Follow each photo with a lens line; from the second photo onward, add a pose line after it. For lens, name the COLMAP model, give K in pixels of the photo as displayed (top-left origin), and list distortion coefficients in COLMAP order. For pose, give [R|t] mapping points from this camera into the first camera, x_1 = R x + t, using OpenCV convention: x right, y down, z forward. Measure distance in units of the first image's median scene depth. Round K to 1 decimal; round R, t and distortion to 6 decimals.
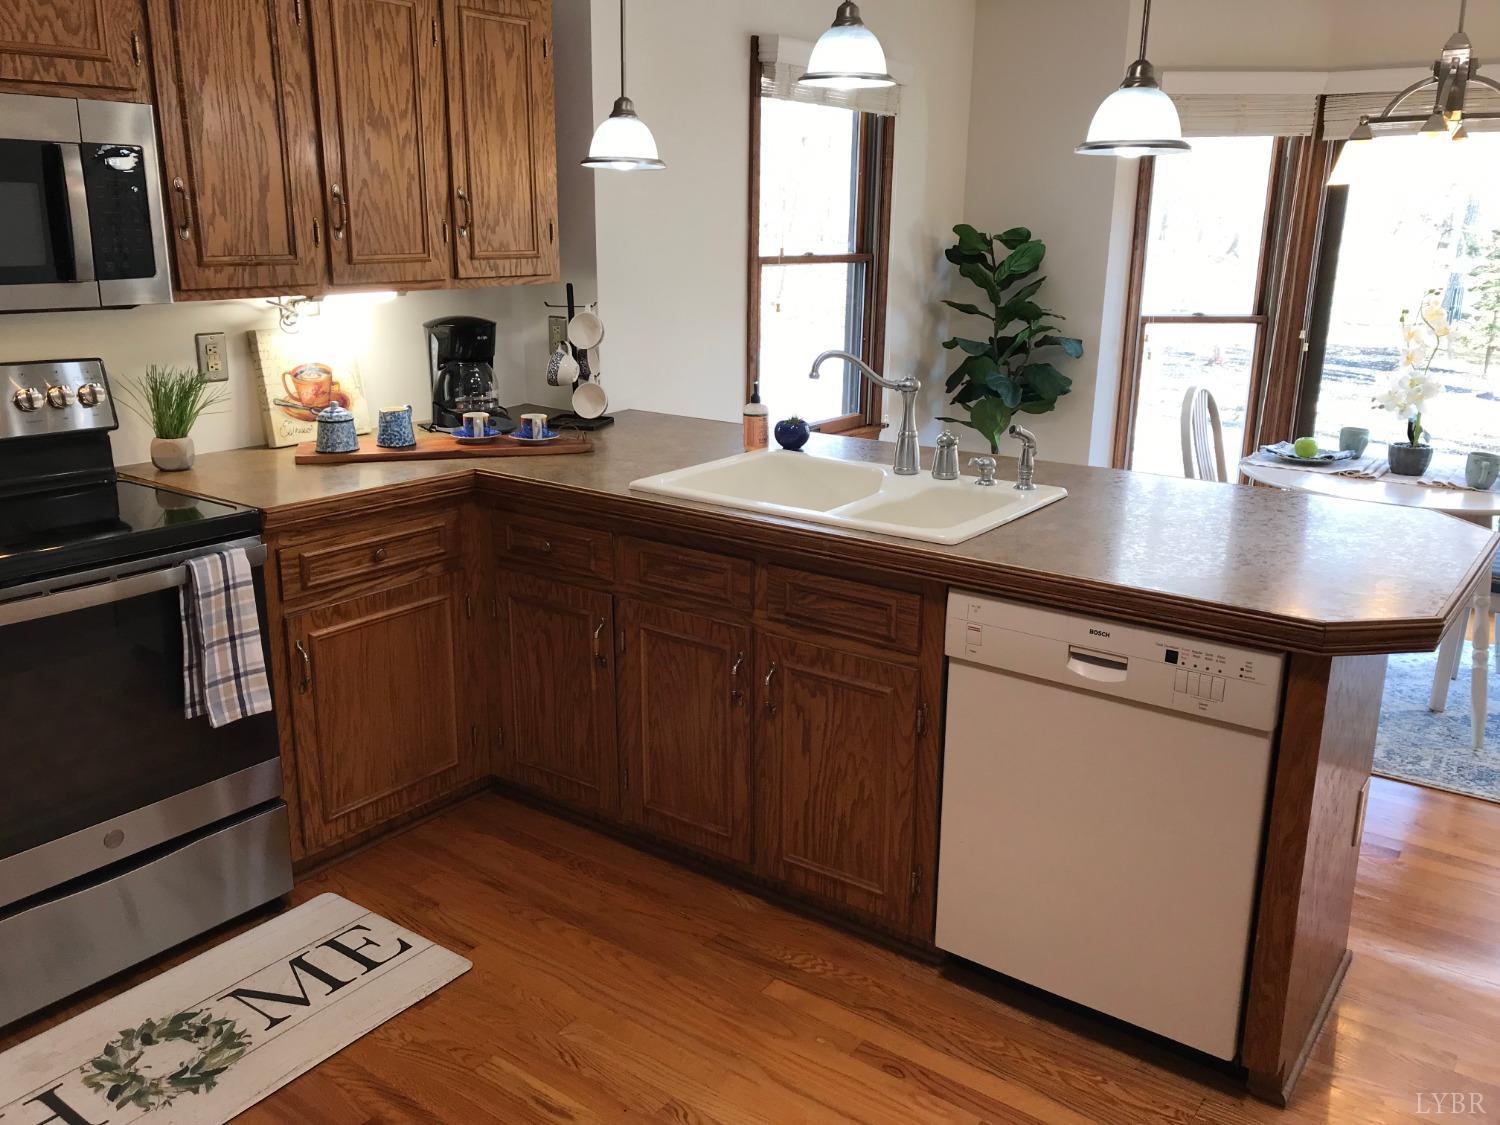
lens RADIAL K [[1218.2, 0, 746.1], [0, 1218.2, 556.9], [0, 0, 1]] dist [0.032427, -0.048188]
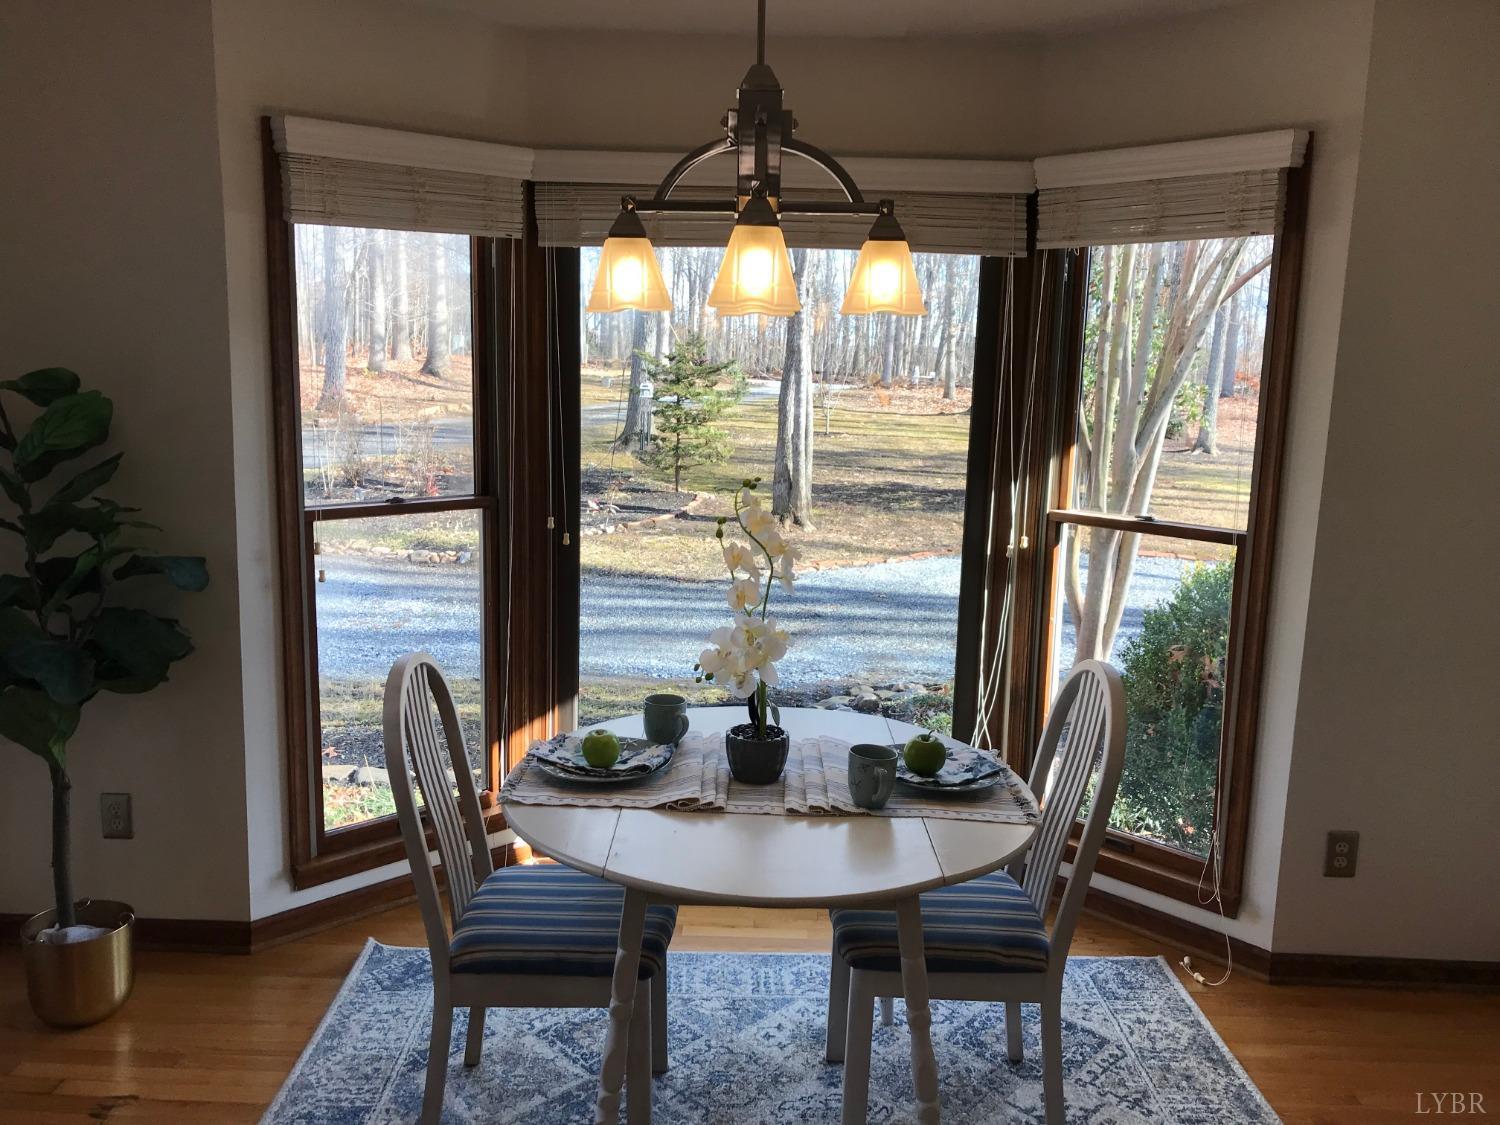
lens RADIAL K [[1218.2, 0, 739.5], [0, 1218.2, 563.9], [0, 0, 1]] dist [0.032427, -0.048188]
pose [[0.815240, -0.088499, 0.572322, 0.126735], [0.135992, 0.989876, -0.040648, -0.098829], [-0.562930, 0.110969, 0.819021, 0.323749]]
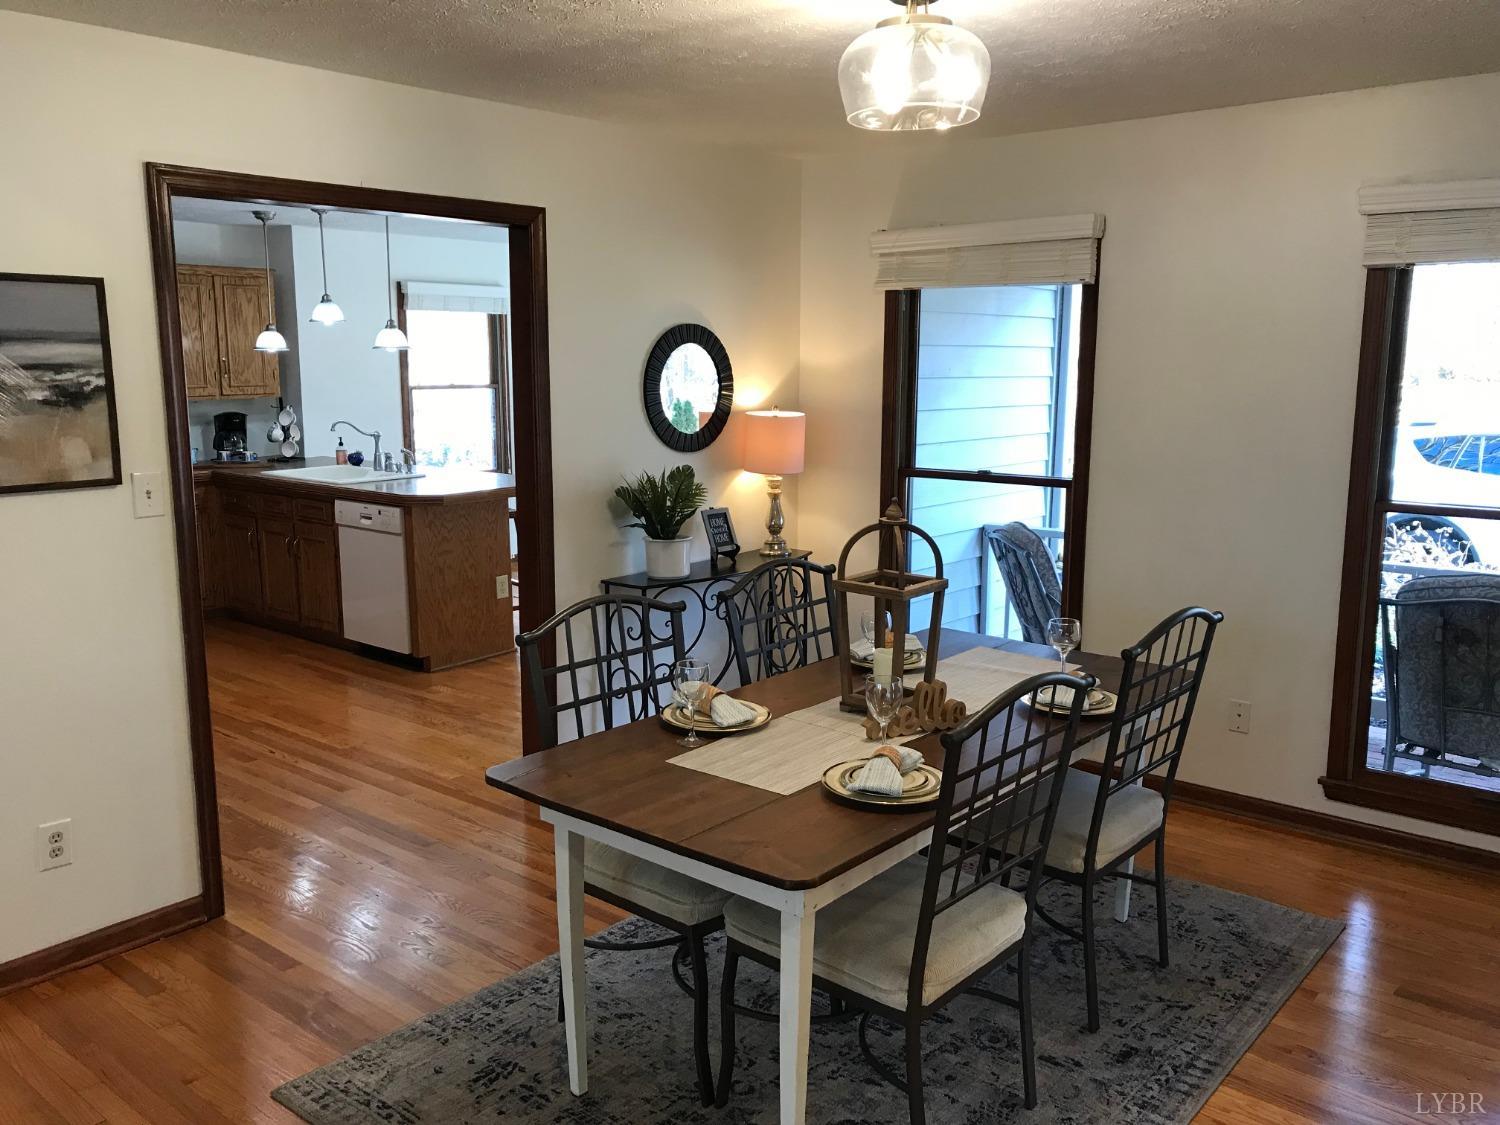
lens RADIAL K [[1218.2, 0, 749.2], [0, 1218.2, 561.6], [0, 0, 1]] dist [0.032427, -0.048188]
pose [[0.997764, 0.001815, -0.066816, 1.146350], [-0.008405, 0.995104, -0.098480, 0.386207], [0.066310, 0.098821, 0.992893, -1.517958]]
